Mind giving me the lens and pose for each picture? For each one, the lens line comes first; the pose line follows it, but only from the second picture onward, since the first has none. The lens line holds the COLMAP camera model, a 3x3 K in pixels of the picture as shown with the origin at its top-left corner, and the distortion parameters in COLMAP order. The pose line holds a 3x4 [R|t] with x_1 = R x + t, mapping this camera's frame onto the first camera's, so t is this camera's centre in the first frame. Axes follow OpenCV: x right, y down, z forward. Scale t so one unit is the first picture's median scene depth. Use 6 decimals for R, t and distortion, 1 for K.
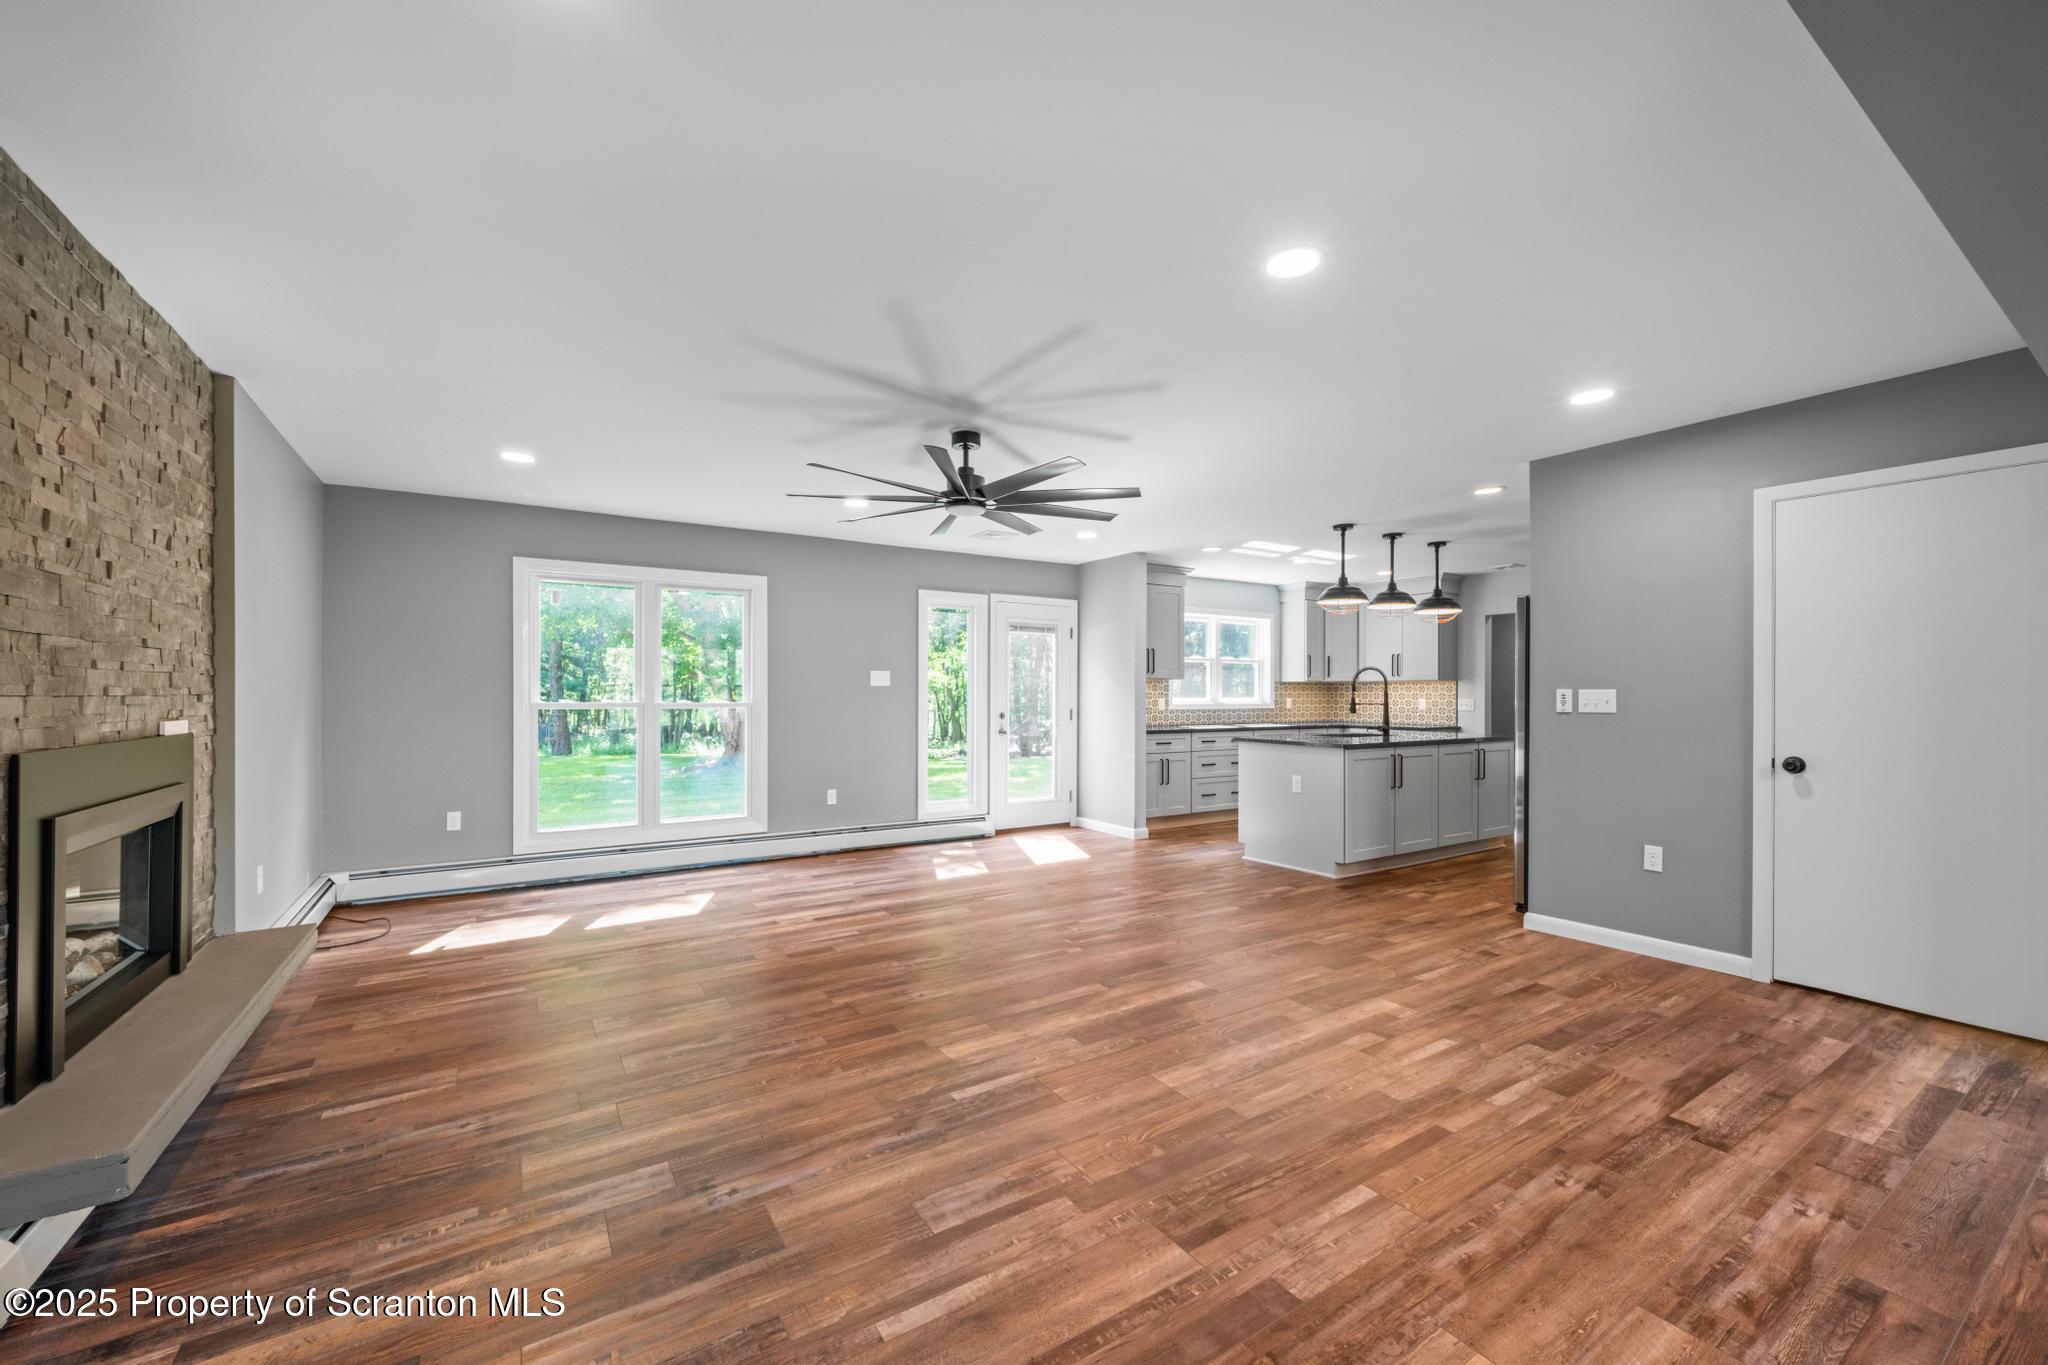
lens RADIAL K [[799.7, 0, 1022.6], [0, 799.7, 686.2], [0, 0, 1]] dist [0.004329, -0.001061]
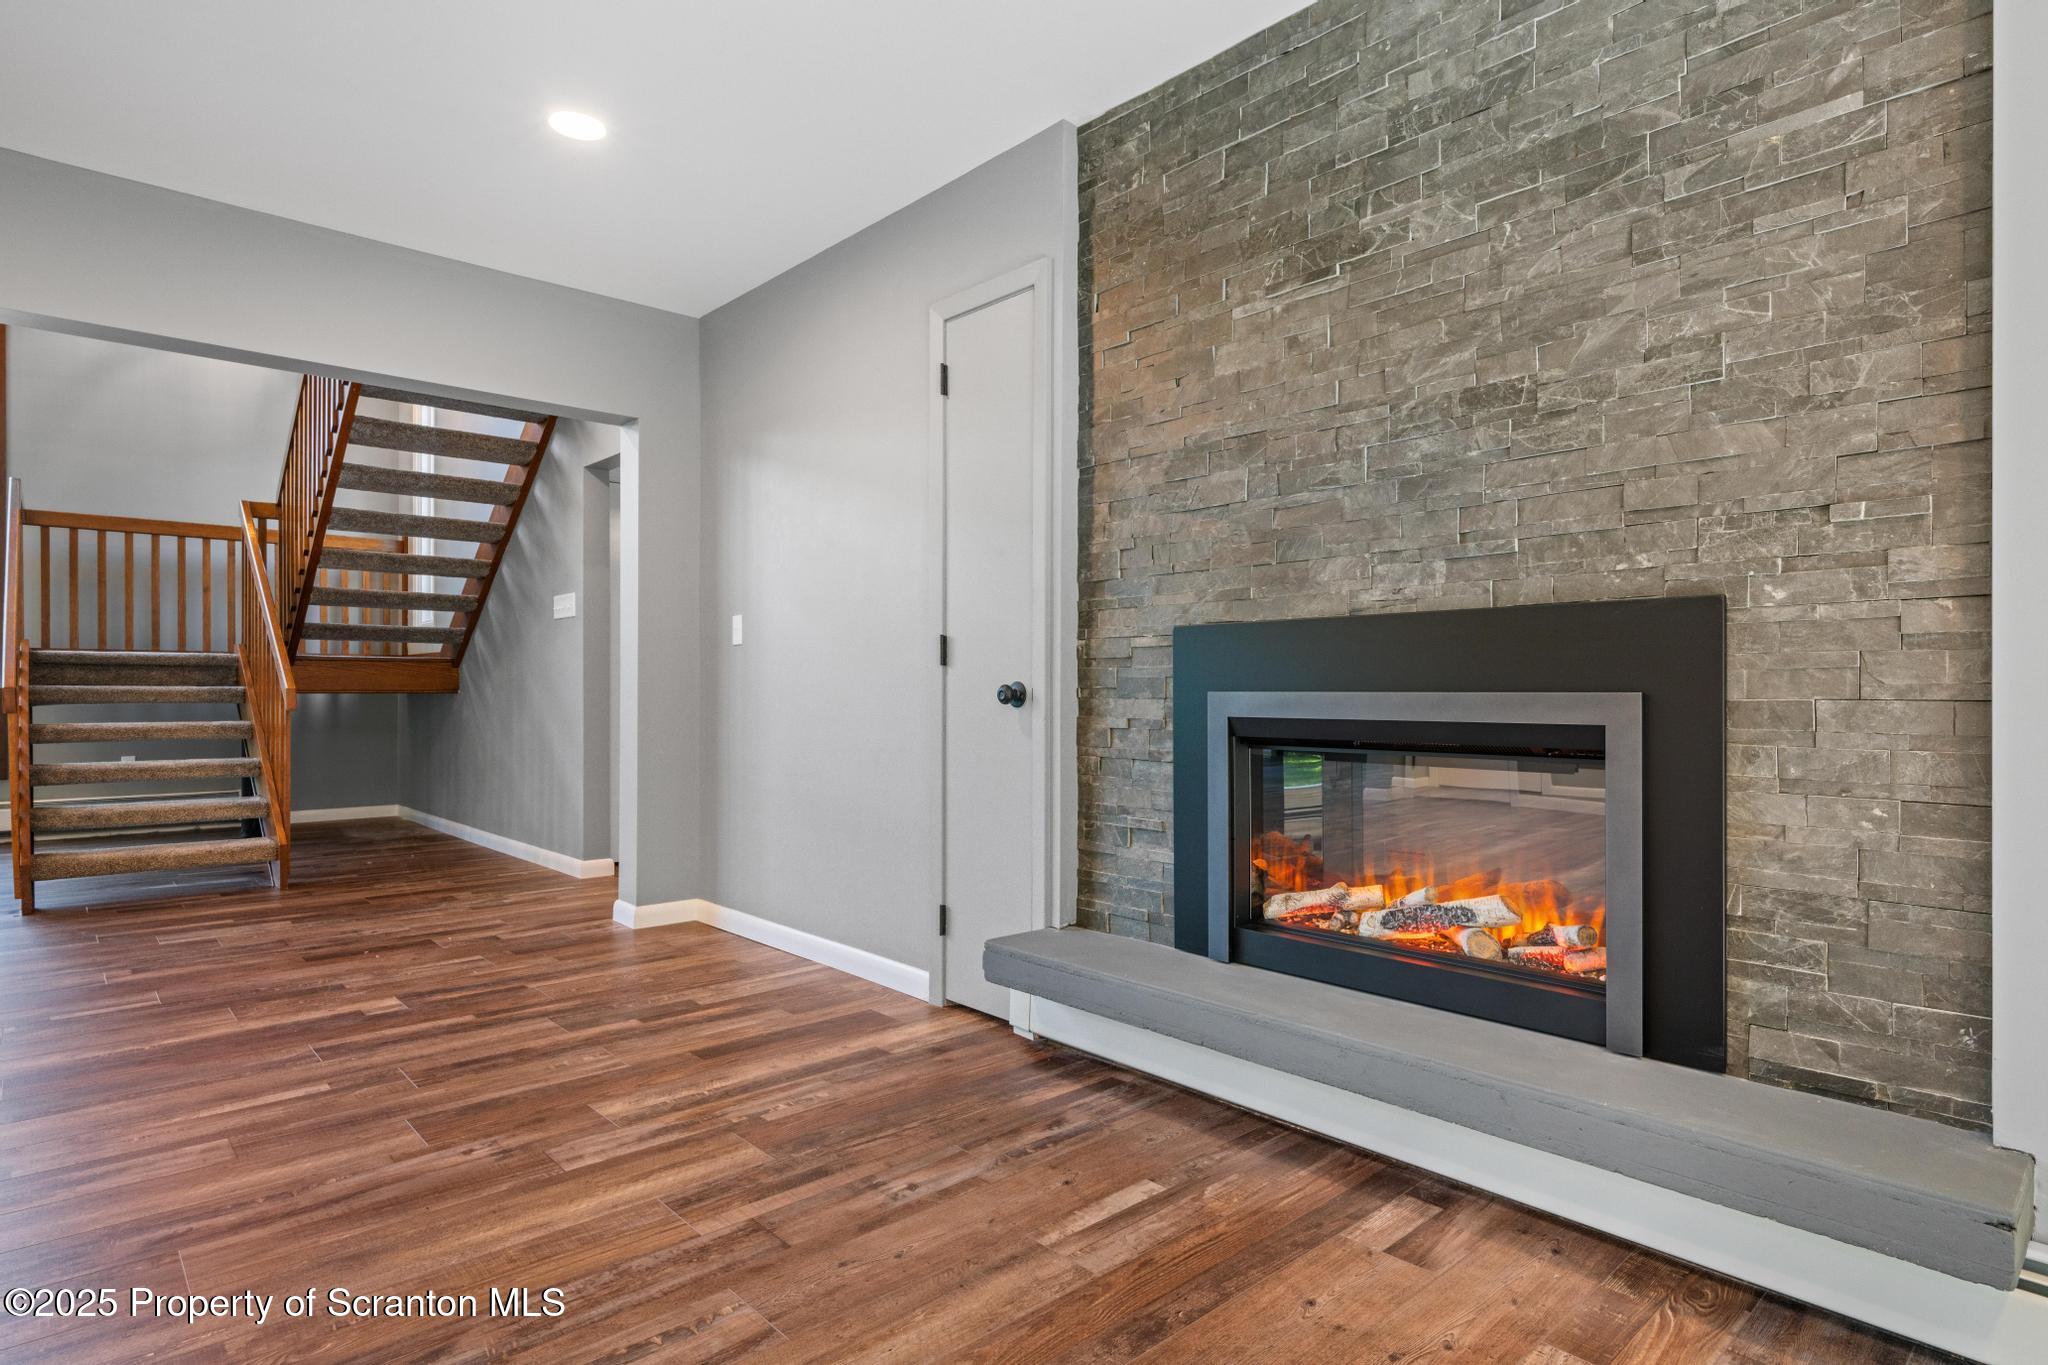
lens RADIAL K [[1092.4, 0, 1024.9], [0, 1092.4, 686.1], [0, 0, 1]] dist [0.000174, -0.000030]
pose [[-0.985272, -0.000495, -0.170996, -0.716518], [0.000855, 0.999969, -0.007819, 0.160184], [0.170995, -0.007850, -0.985241, 2.157609]]
